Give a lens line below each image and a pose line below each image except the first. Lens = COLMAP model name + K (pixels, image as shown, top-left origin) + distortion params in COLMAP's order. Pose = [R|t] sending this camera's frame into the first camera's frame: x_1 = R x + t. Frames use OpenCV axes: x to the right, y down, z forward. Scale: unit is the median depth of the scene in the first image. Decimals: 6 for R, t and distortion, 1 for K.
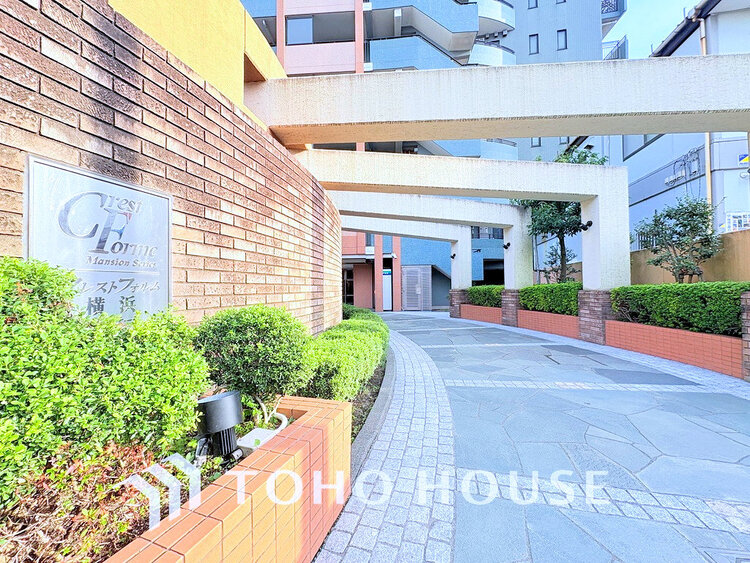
lens RADIAL K [[297.4, 0, 375.0], [0, 297.4, 281.5], [0, 0, 1]] dist [-0.001724, 0.000016]
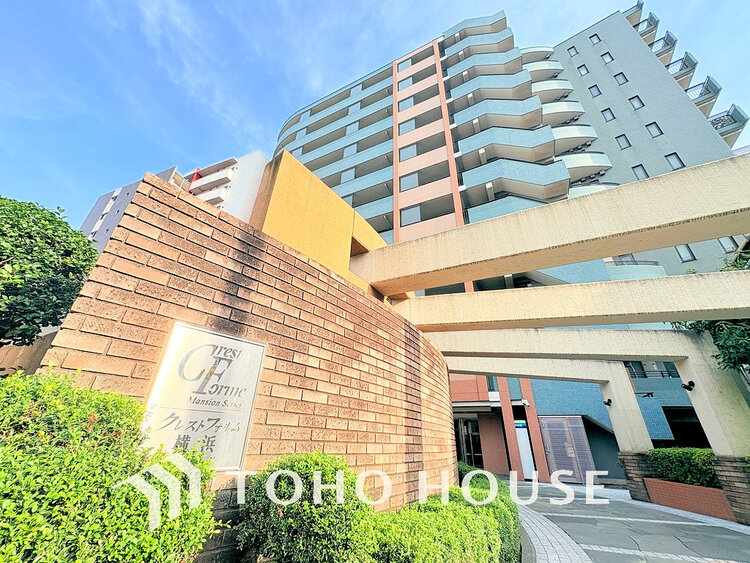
lens RADIAL K [[297.4, 0, 375.0], [0, 297.4, 281.5], [0, 0, 1]] dist [-0.001724, 0.000016]
pose [[0.923058, -0.149712, -0.354331, 0.113188], [-0.029844, 0.890501, -0.454002, 0.012147], [0.383501, 0.429645, 0.817516, 0.046292]]
